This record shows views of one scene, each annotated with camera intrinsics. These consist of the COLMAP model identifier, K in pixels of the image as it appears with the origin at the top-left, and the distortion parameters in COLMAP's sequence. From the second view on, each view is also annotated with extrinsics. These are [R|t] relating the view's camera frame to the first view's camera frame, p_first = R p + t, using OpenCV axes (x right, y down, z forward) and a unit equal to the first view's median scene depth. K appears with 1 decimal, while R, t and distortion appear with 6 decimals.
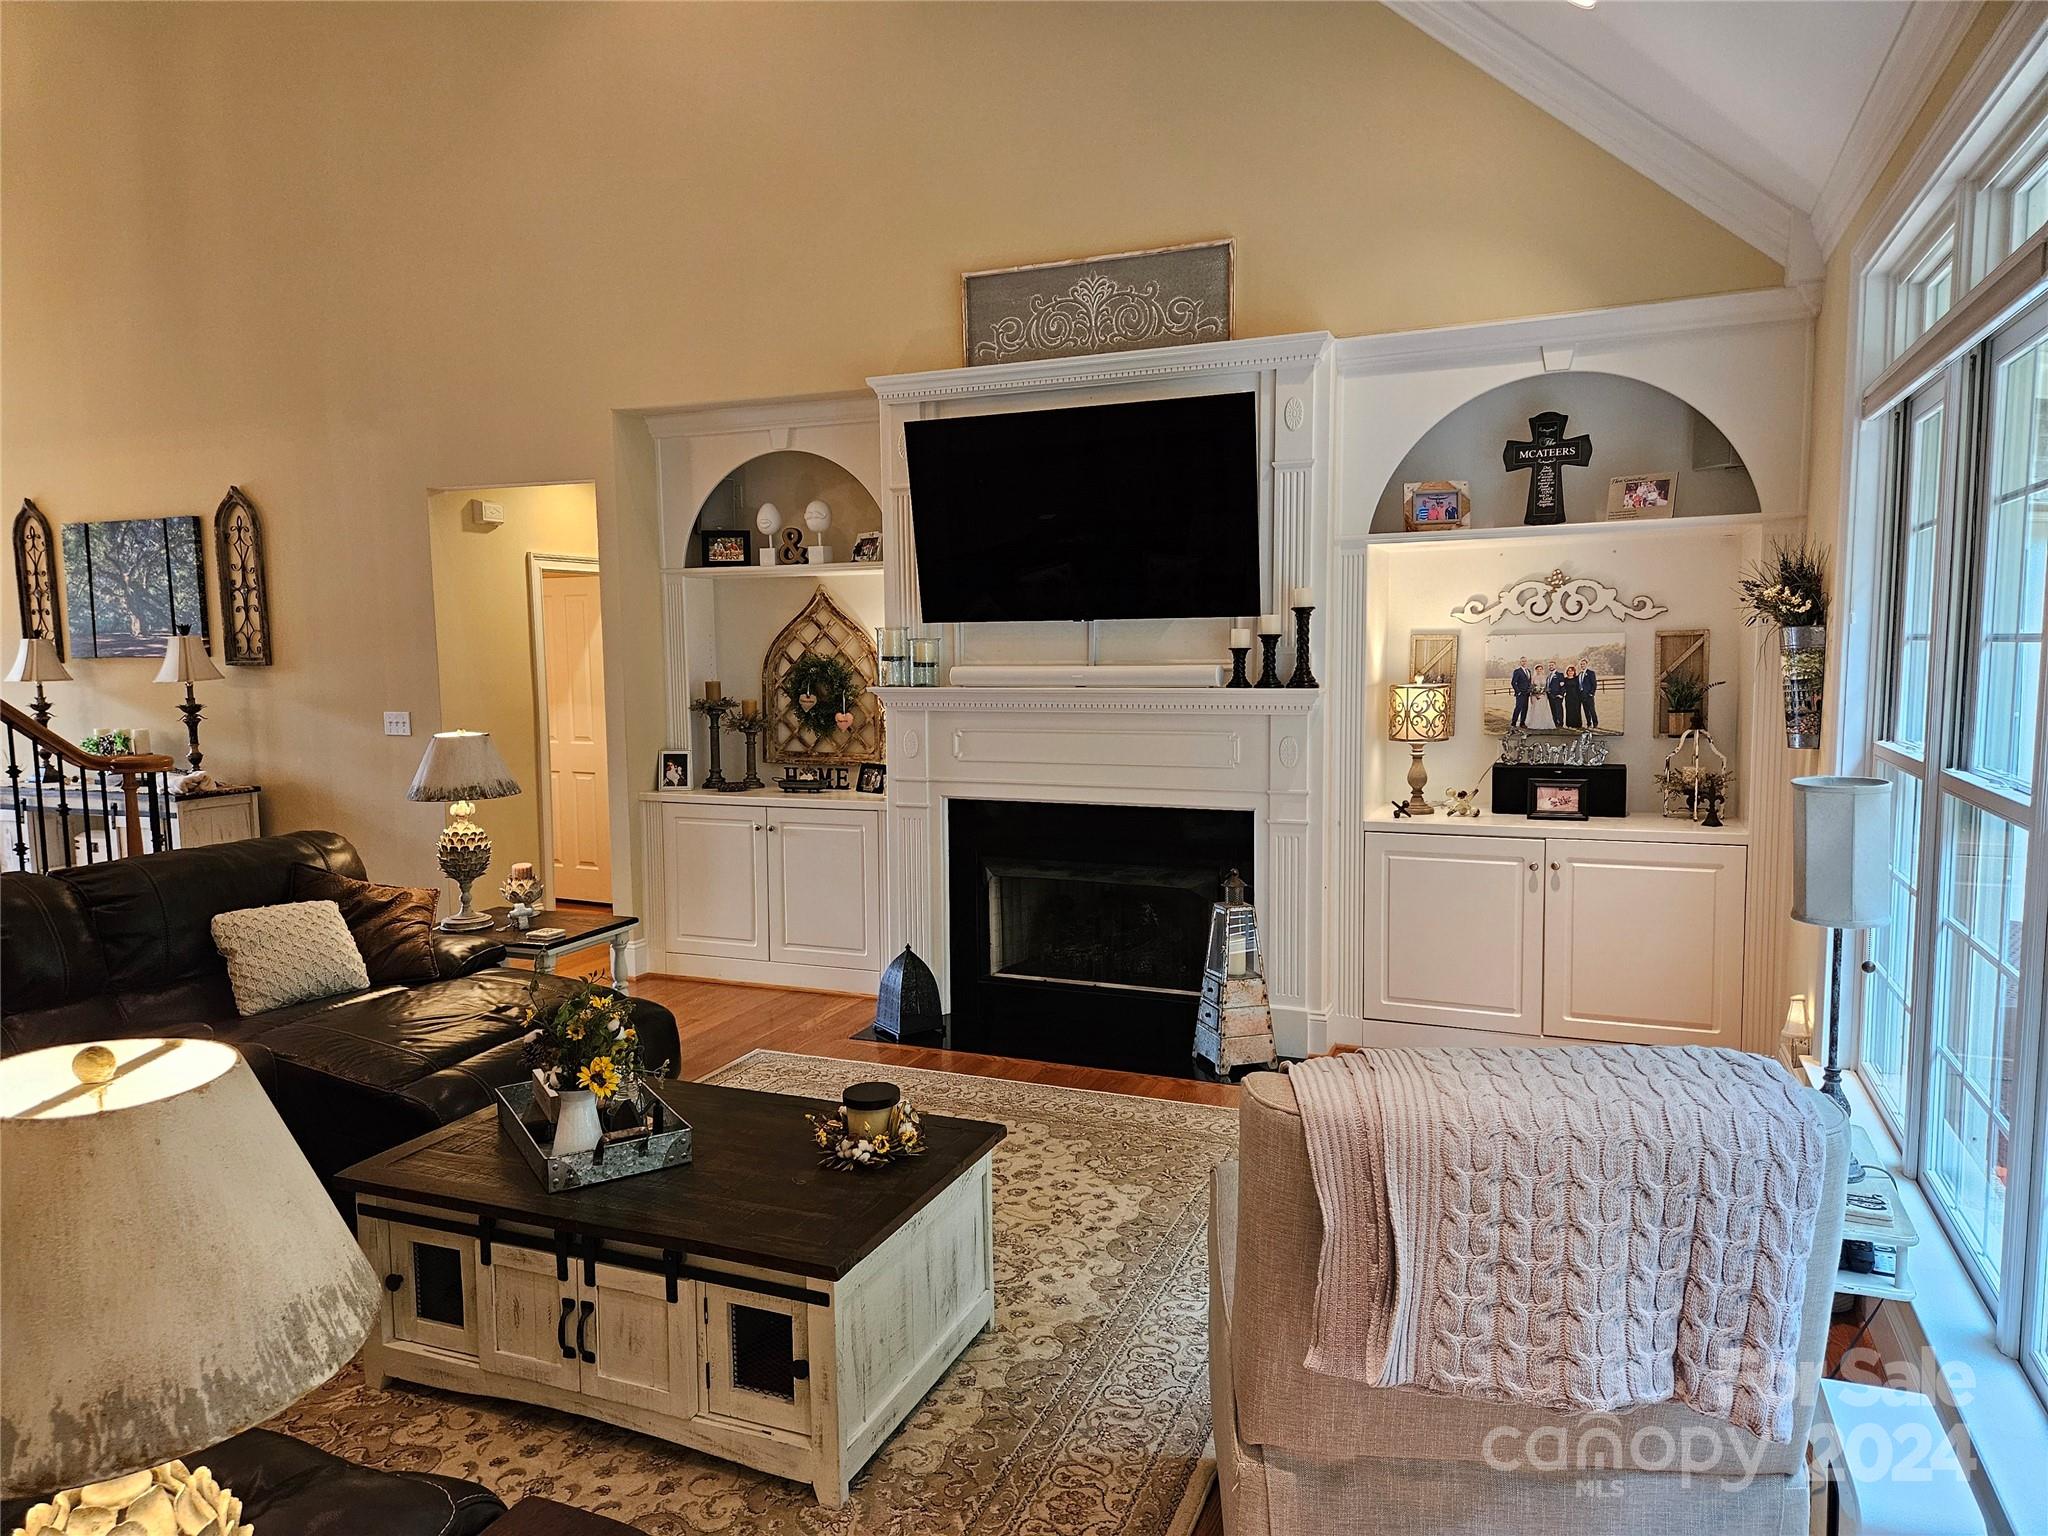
lens RADIAL K [[1366.0, 0, 1007.6], [0, 1366.0, 772.5], [0, 0, 1]] dist [0.085262, -0.069174]
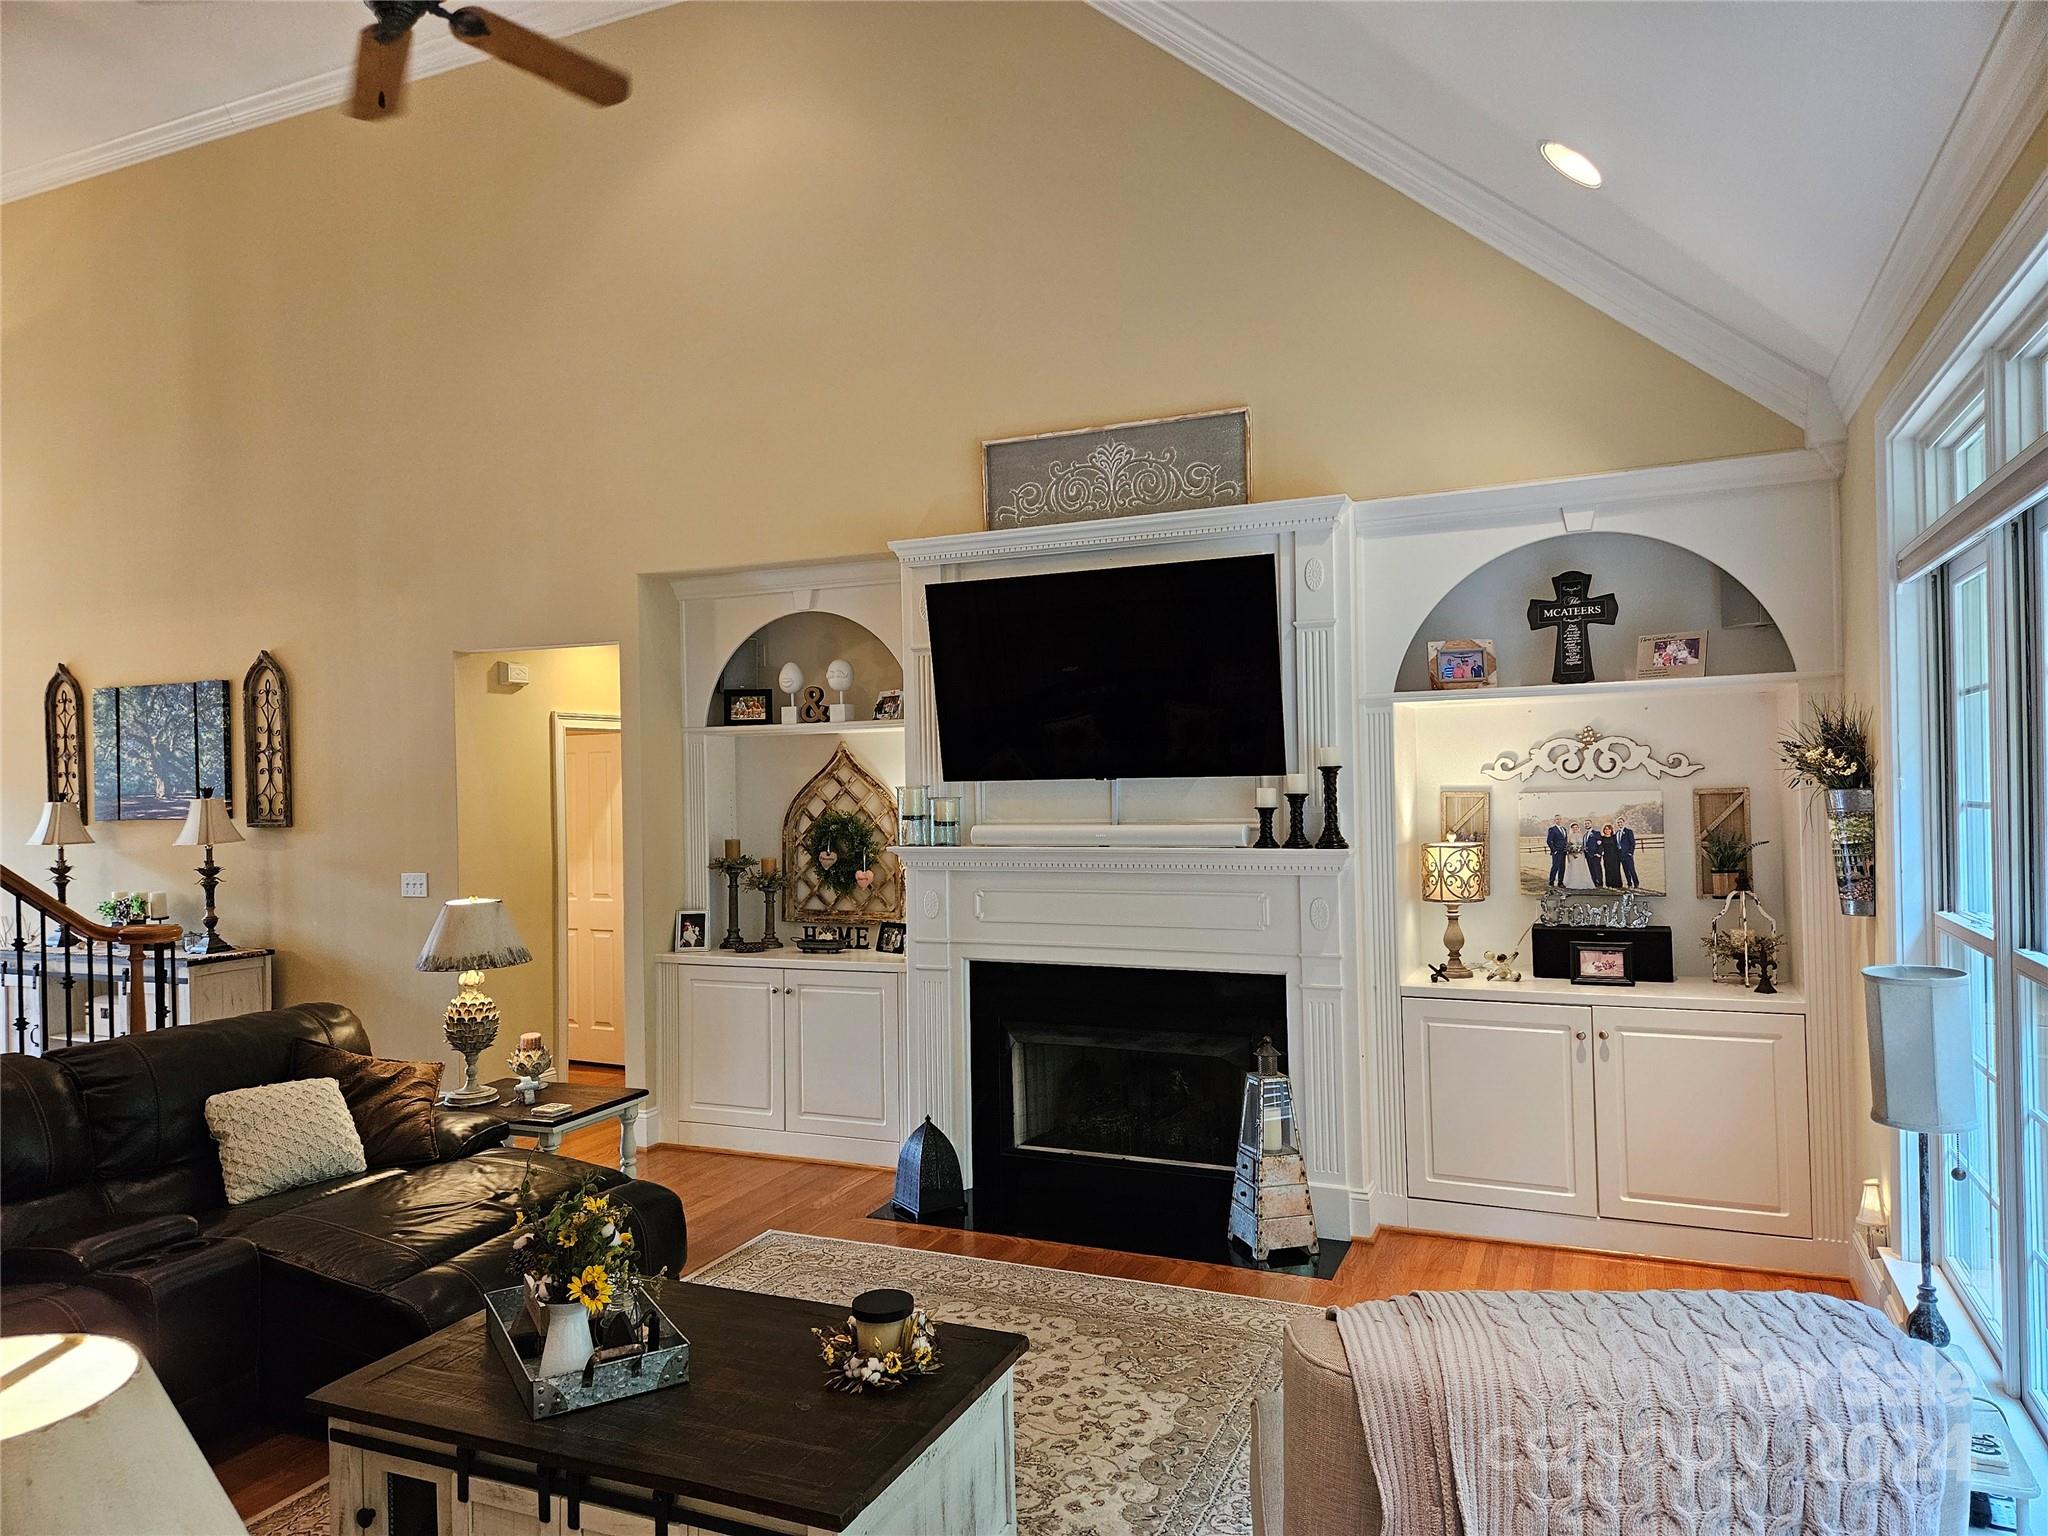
lens RADIAL K [[1366.0, 0, 1013.6], [0, 1366.0, 777.0], [0, 0, 1]] dist [0.085262, -0.069174]
pose [[0.999873, -0.007126, -0.014258, 0.003158], [0.005670, 0.995004, -0.099669, -0.016047], [0.014897, 0.099576, 0.994918, 0.020992]]
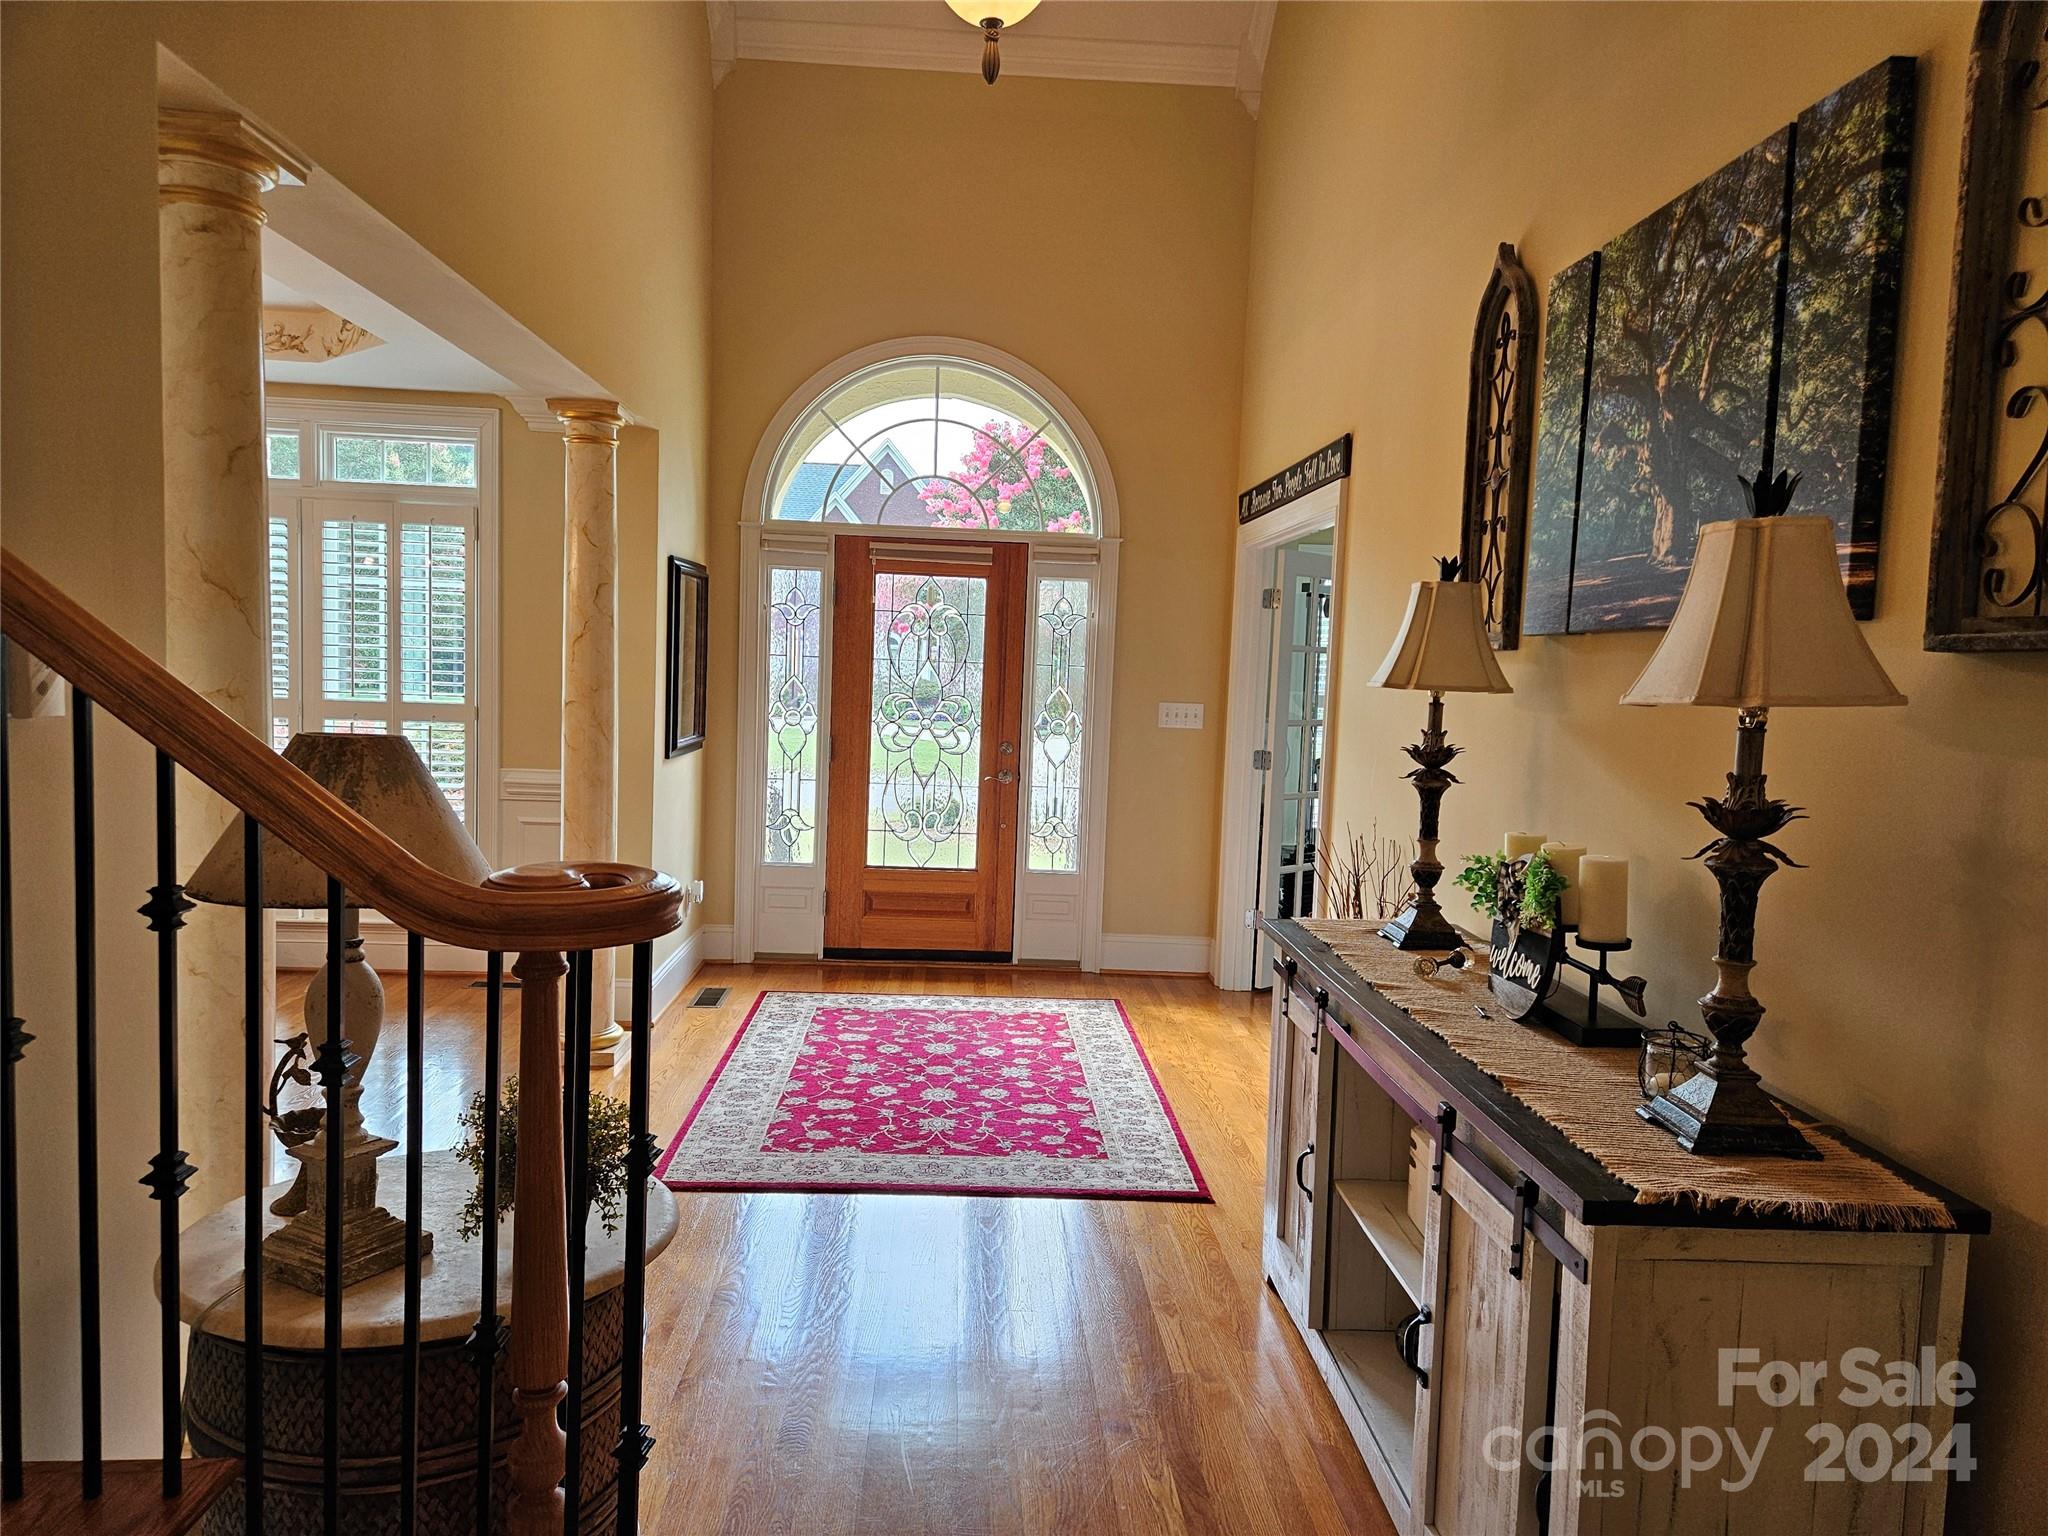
lens RADIAL K [[1366.0, 0, 1016.7], [0, 1366.0, 781.3], [0, 0, 1]] dist [0.085262, -0.069174]
pose [[0.440064, 0.103994, -0.891924, -0.652074], [-0.126368, 0.990559, 0.053146, -0.075263], [0.889030, 0.089323, 0.449051, 1.193379]]
